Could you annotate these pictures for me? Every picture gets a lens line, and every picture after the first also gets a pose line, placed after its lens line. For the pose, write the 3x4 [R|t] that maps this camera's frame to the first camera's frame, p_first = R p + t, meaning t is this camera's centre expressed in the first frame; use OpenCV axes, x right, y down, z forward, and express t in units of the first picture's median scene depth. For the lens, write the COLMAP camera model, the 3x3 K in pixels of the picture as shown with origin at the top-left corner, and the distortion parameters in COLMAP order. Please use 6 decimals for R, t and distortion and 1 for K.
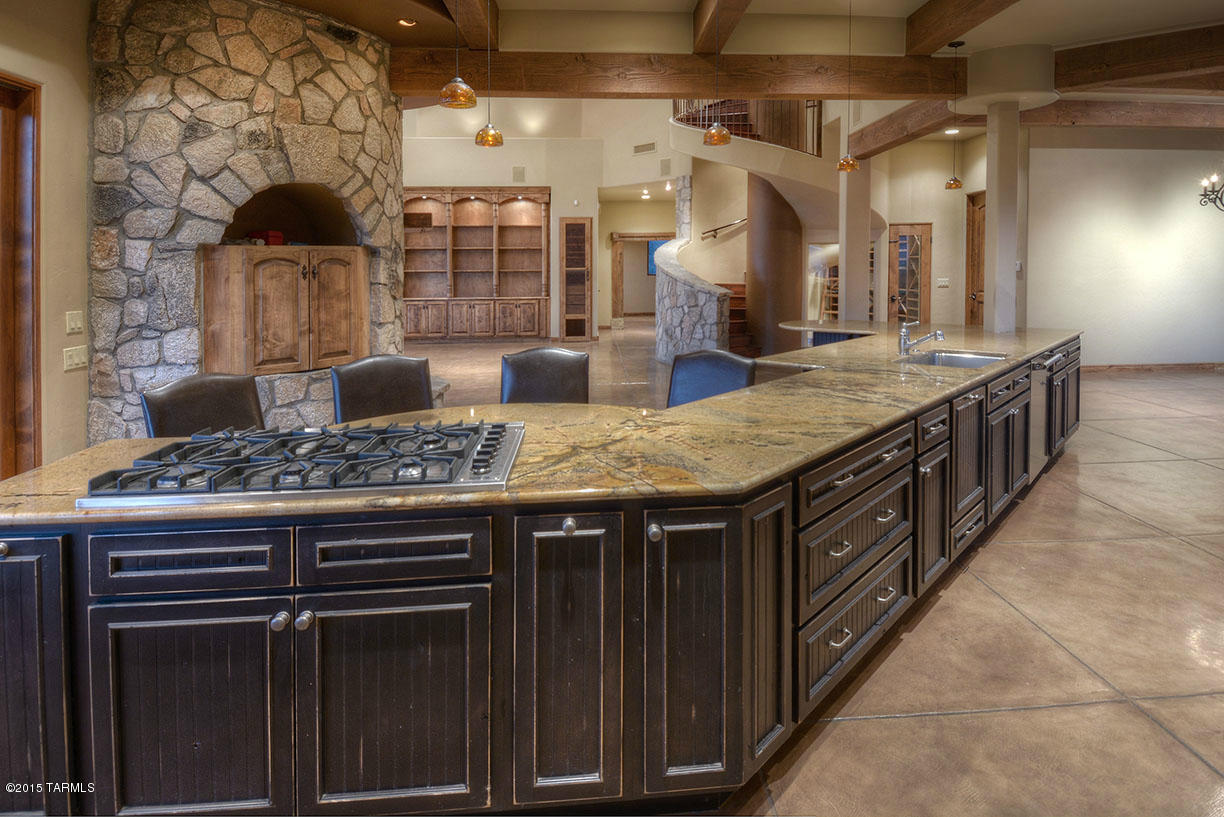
lens RADIAL K [[680.9, 0, 604.0], [0, 680.9, 304.1], [0, 0, 1]] dist [0.044433, -0.039748]
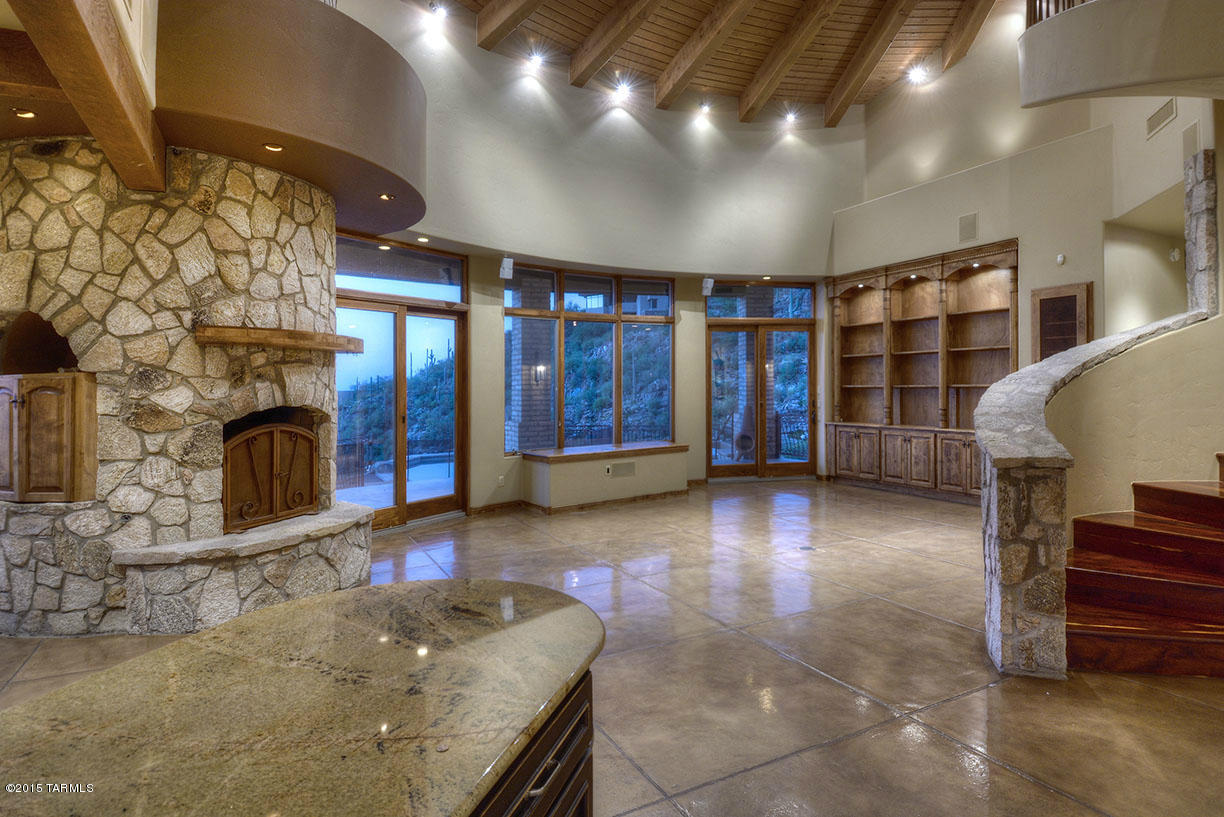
lens RADIAL K [[680.9, 0, 652.6], [0, 680.9, 383.2], [0, 0, 1]] dist [0.044433, -0.039748]
pose [[0.443279, -0.000103, -0.896384, 0.799873], [-0.036399, 0.999173, -0.018115, -0.082257], [0.895644, 0.040657, 0.442909, 1.292916]]
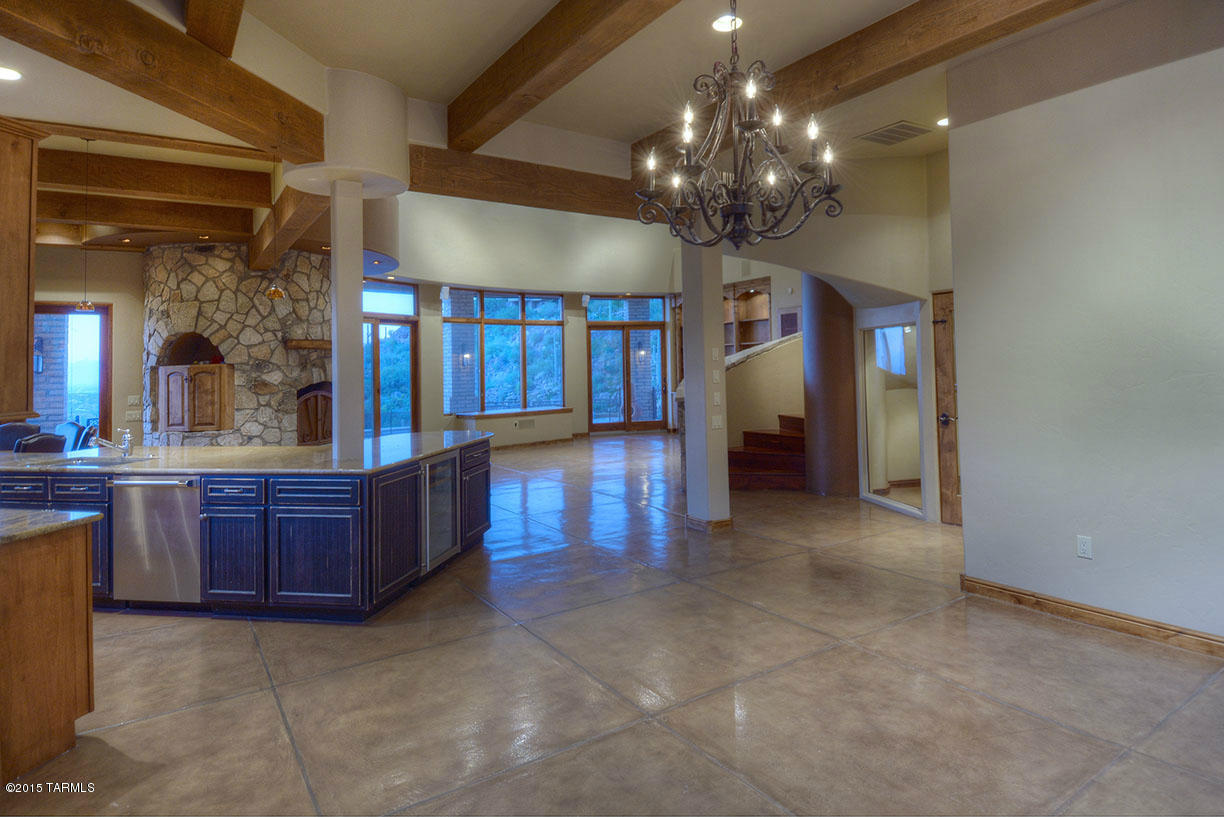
lens RADIAL K [[680.9, 0, 677.3], [0, 680.9, 371.1], [0, 0, 1]] dist [0.044433, -0.039748]
pose [[0.557550, 0.000973, -0.830143, 1.776807], [-0.024923, 0.999568, -0.015568, -0.068772], [0.829769, 0.029370, 0.557334, 0.995784]]
